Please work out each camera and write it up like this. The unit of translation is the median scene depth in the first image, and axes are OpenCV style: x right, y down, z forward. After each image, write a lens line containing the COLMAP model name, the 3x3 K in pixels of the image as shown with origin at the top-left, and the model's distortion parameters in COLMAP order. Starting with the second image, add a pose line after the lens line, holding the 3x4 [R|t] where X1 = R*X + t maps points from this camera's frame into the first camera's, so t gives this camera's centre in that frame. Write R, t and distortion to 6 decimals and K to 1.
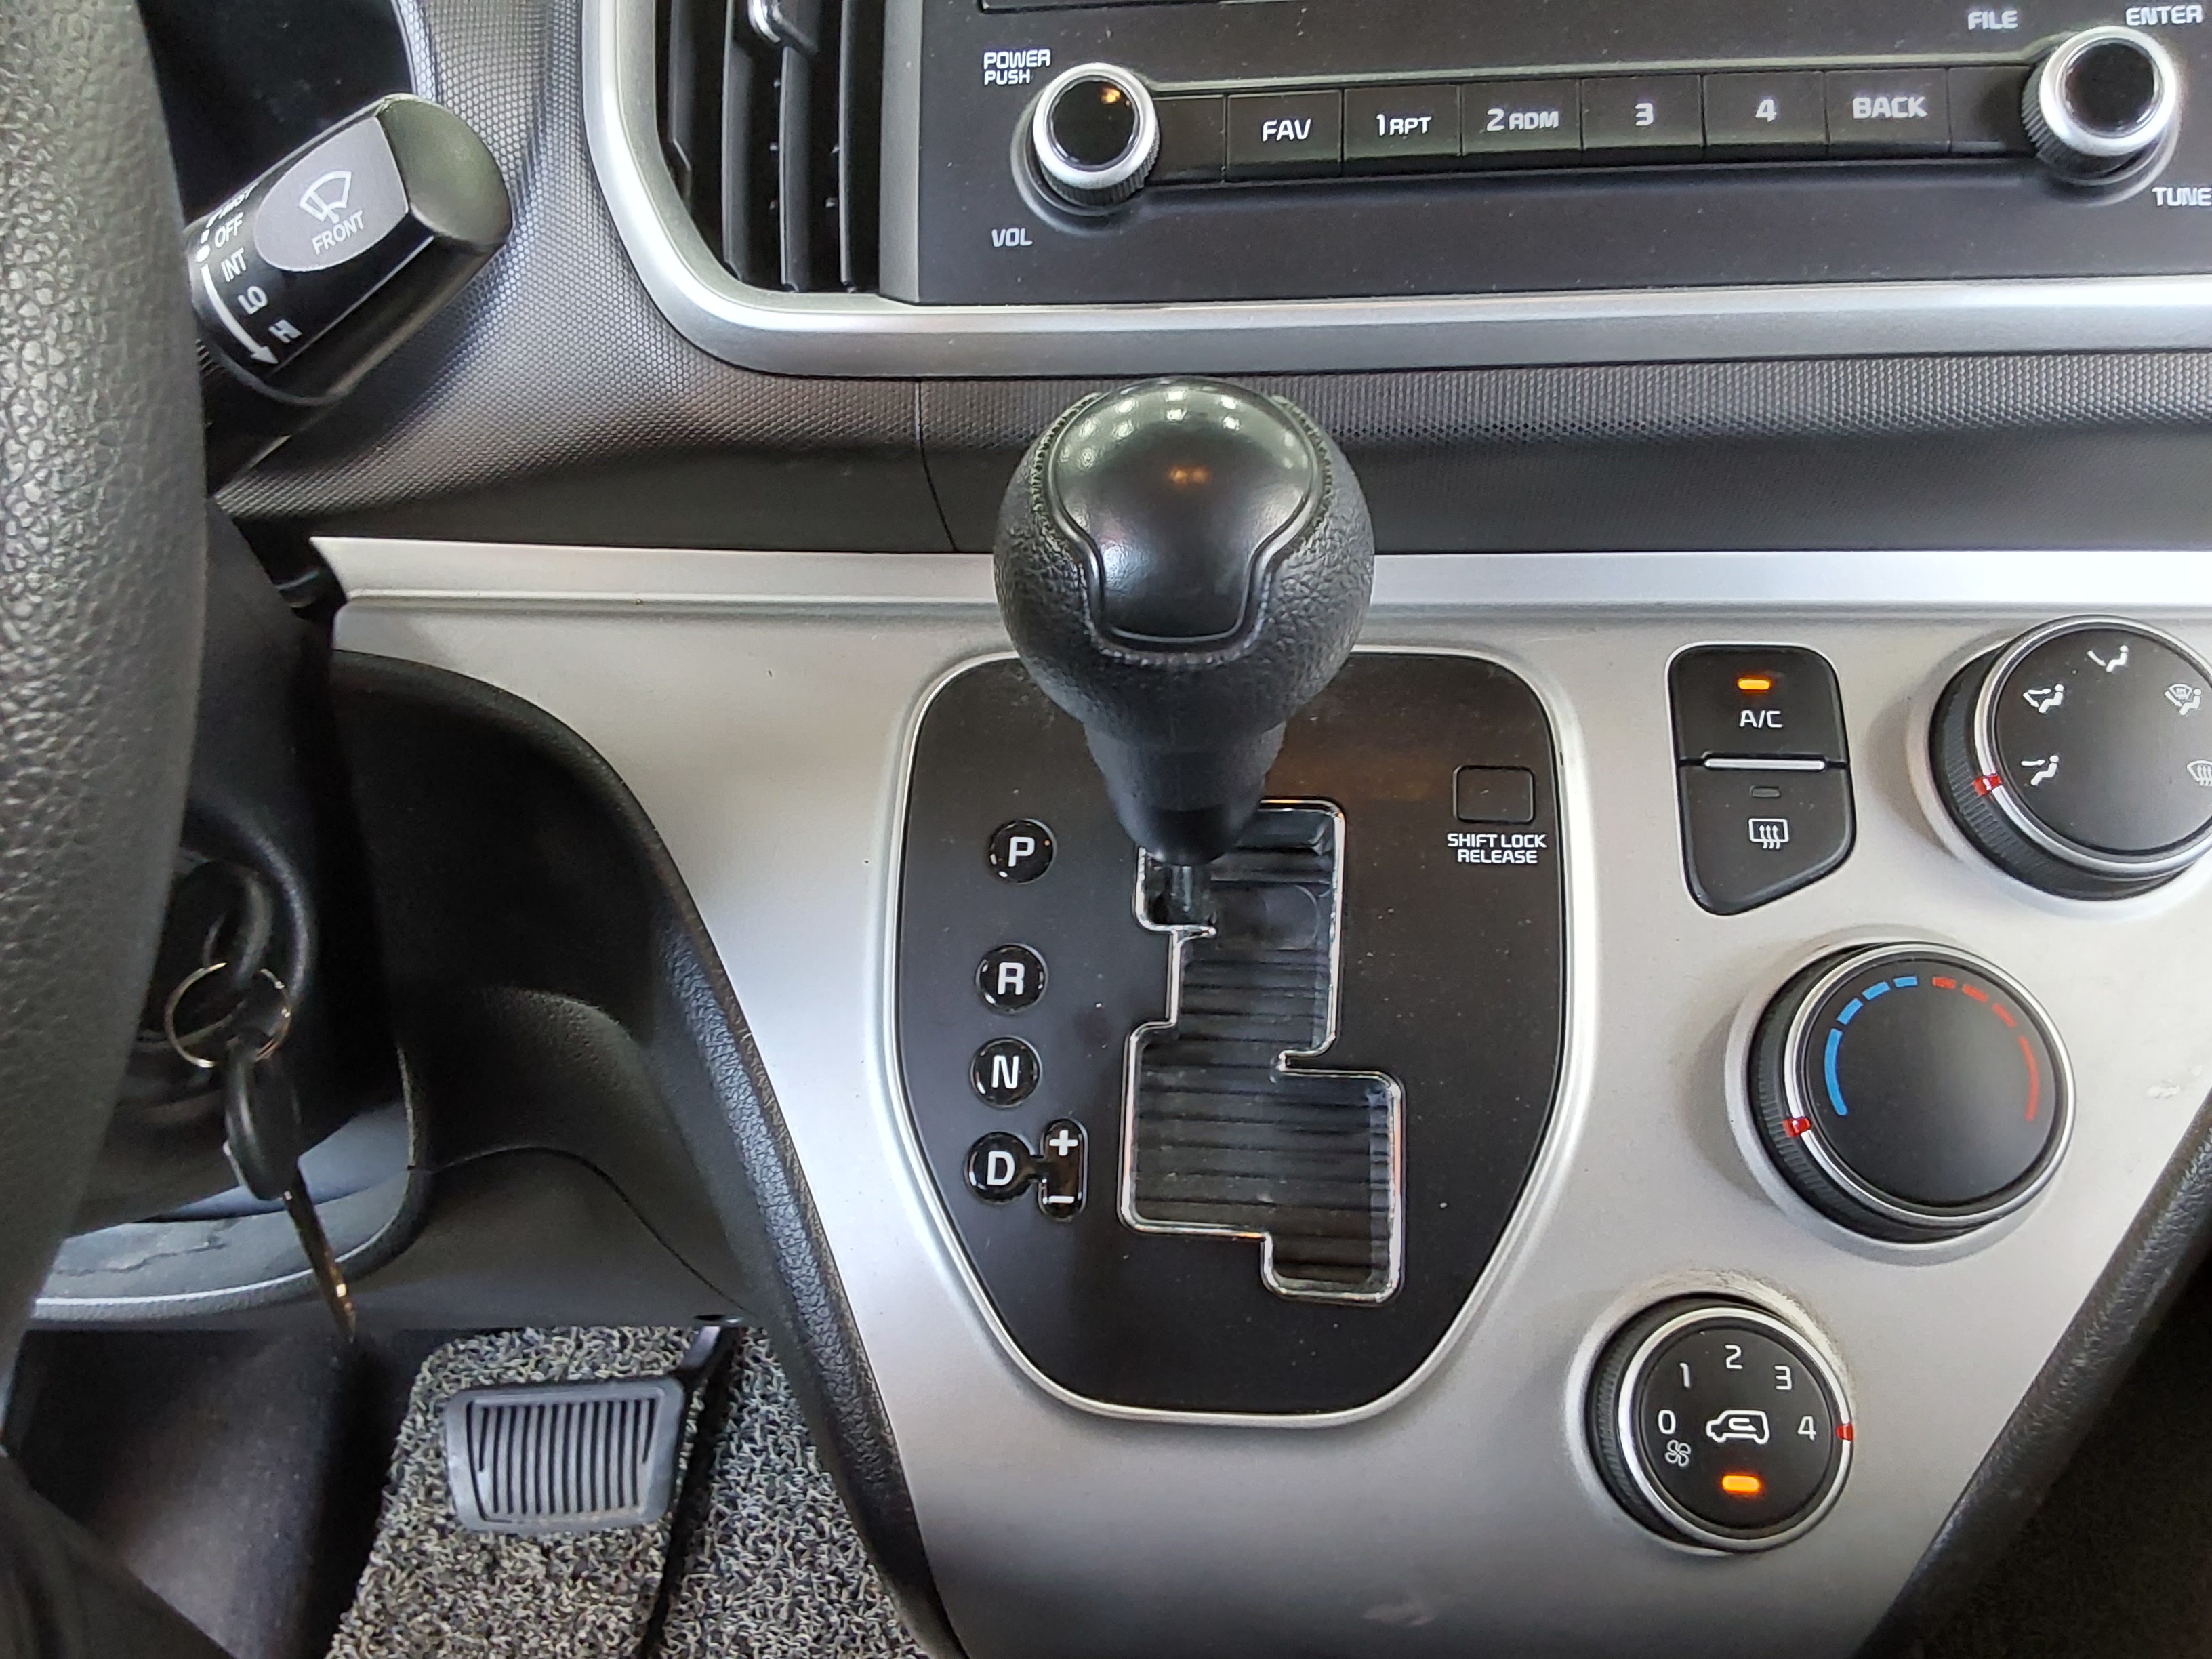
lens RADIAL K [[1592.8, 0, 1099.4], [0, 1592.8, 833.1], [0, 0, 1]] dist [0.074250, -0.102540]
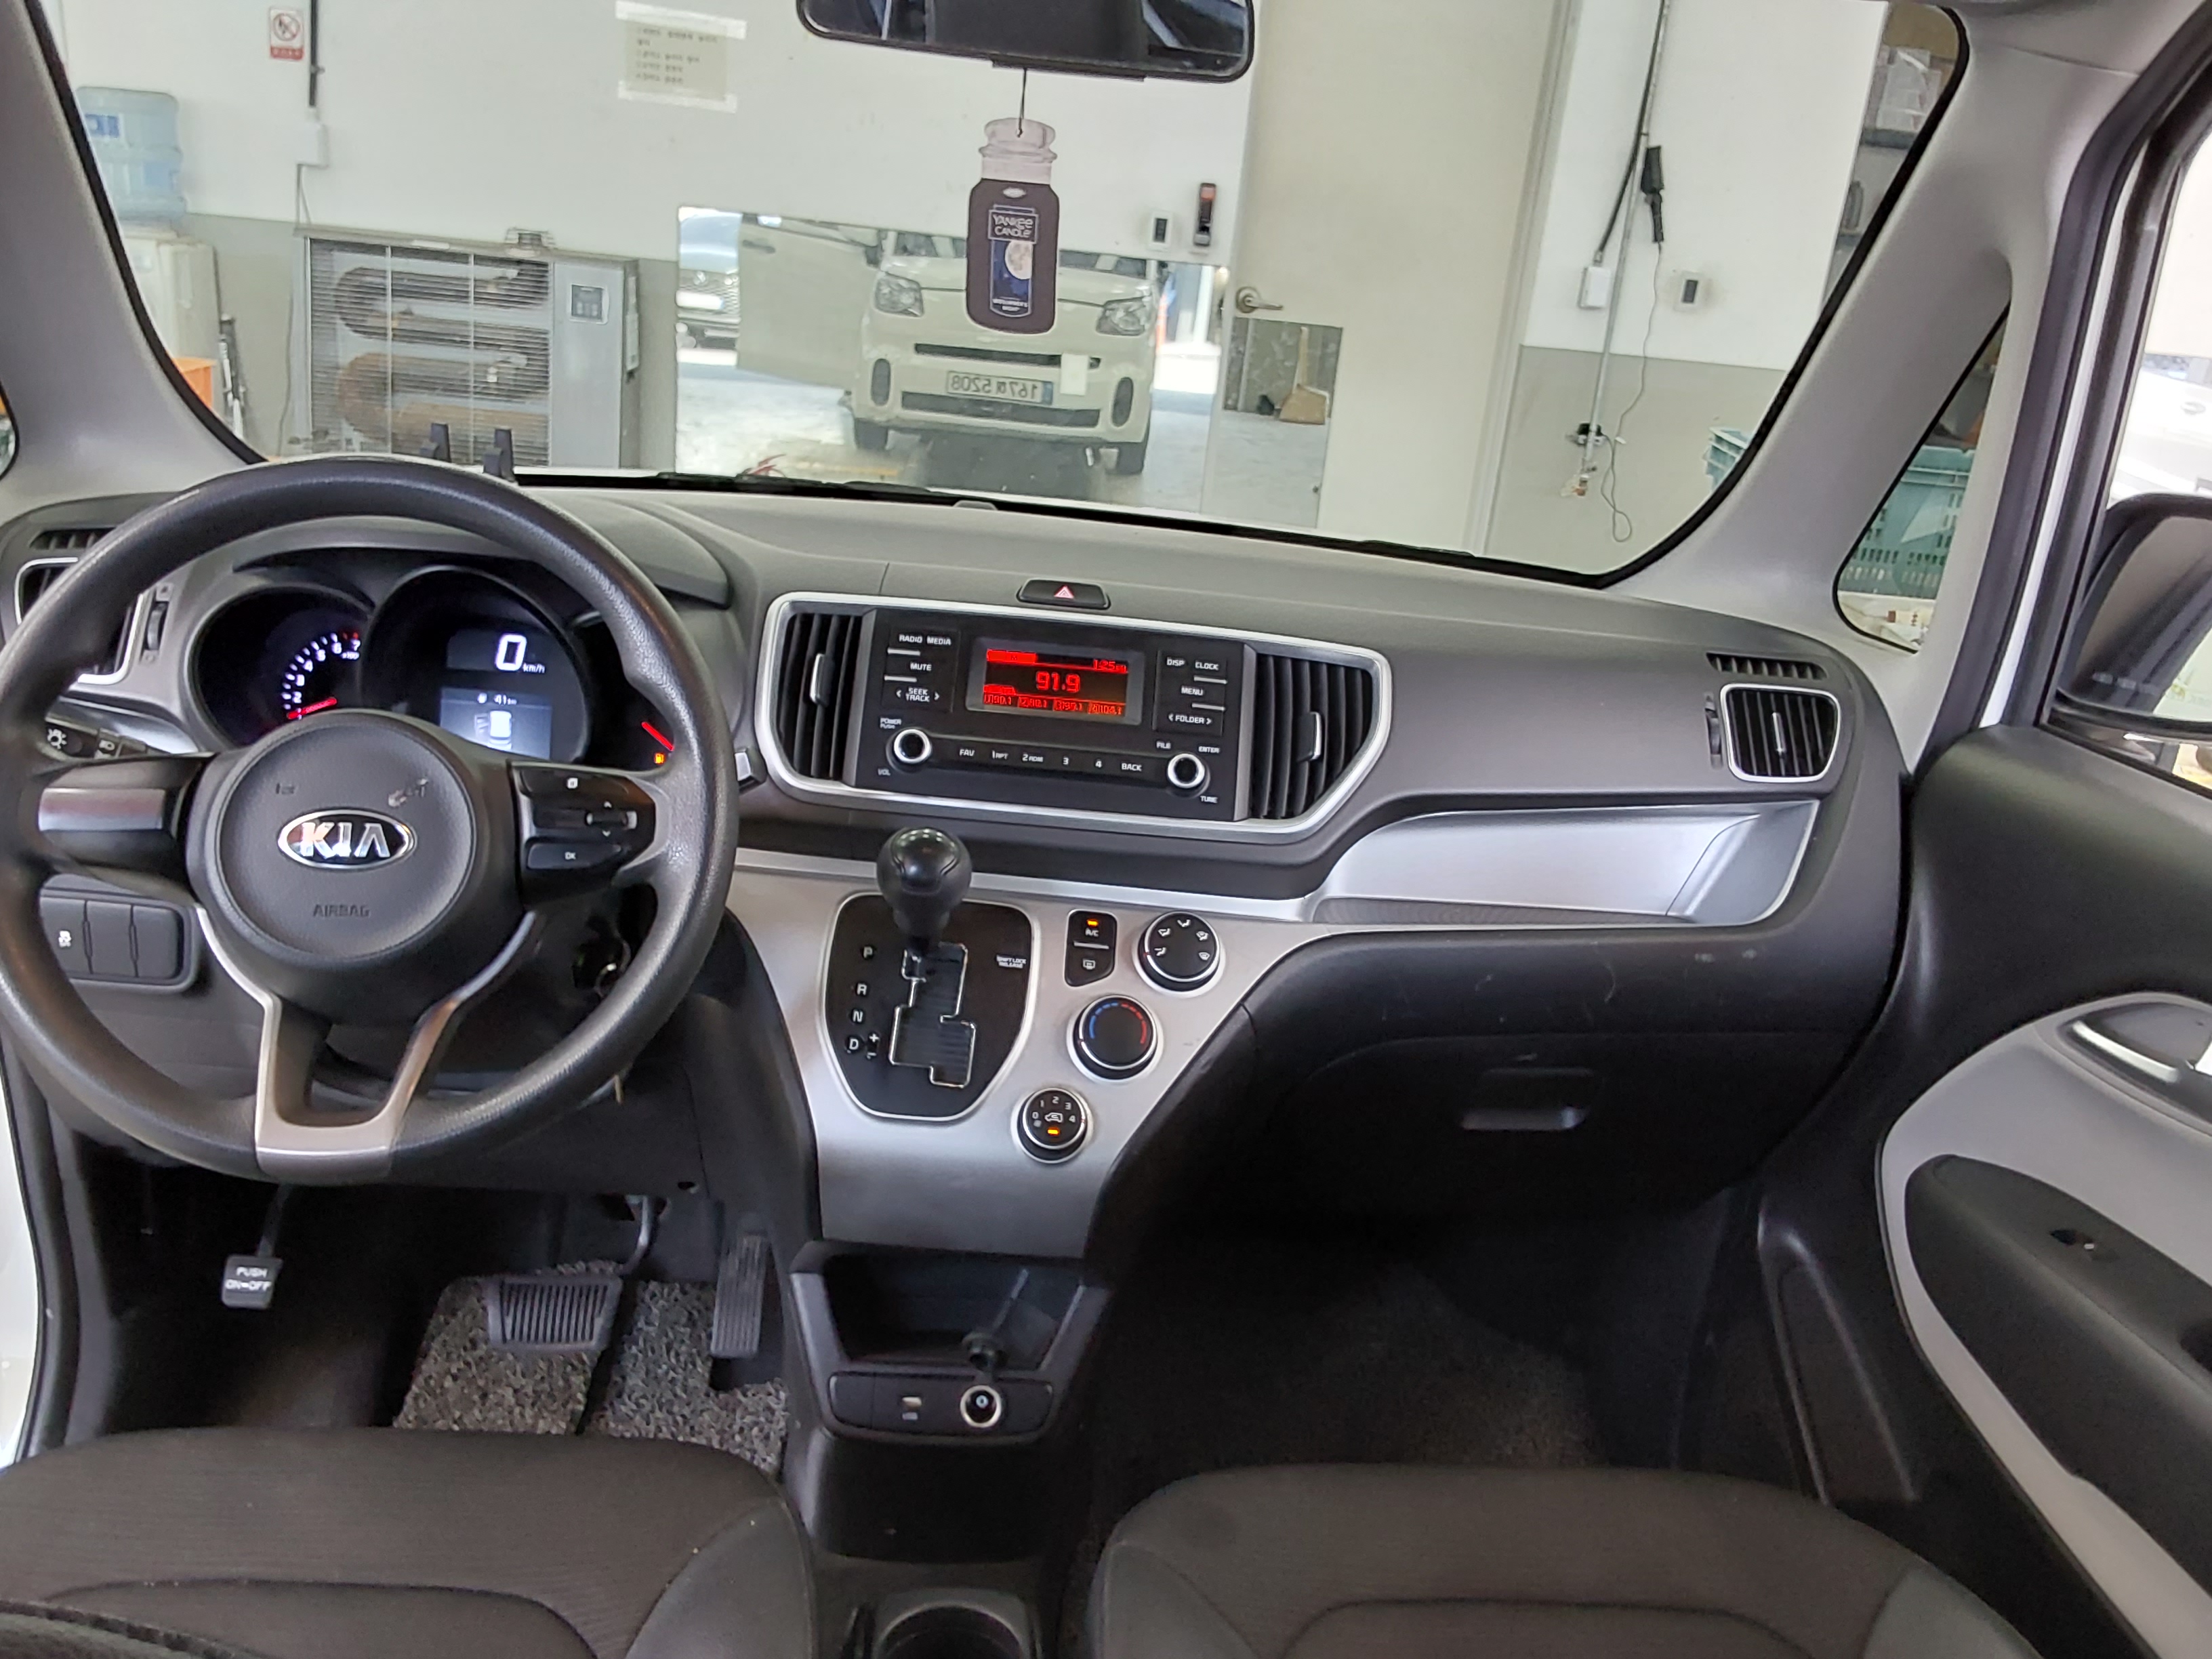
lens RADIAL K [[1592.8, 0, 1099.4], [0, 1592.8, 833.1], [0, 0, 1]] dist [0.074250, -0.102540]
pose [[0.984985, 0.100133, 0.140637, -0.069823], [-0.071709, 0.978313, -0.194325, 0.383553], [-0.157045, 0.181322, 0.970803, -2.353527]]
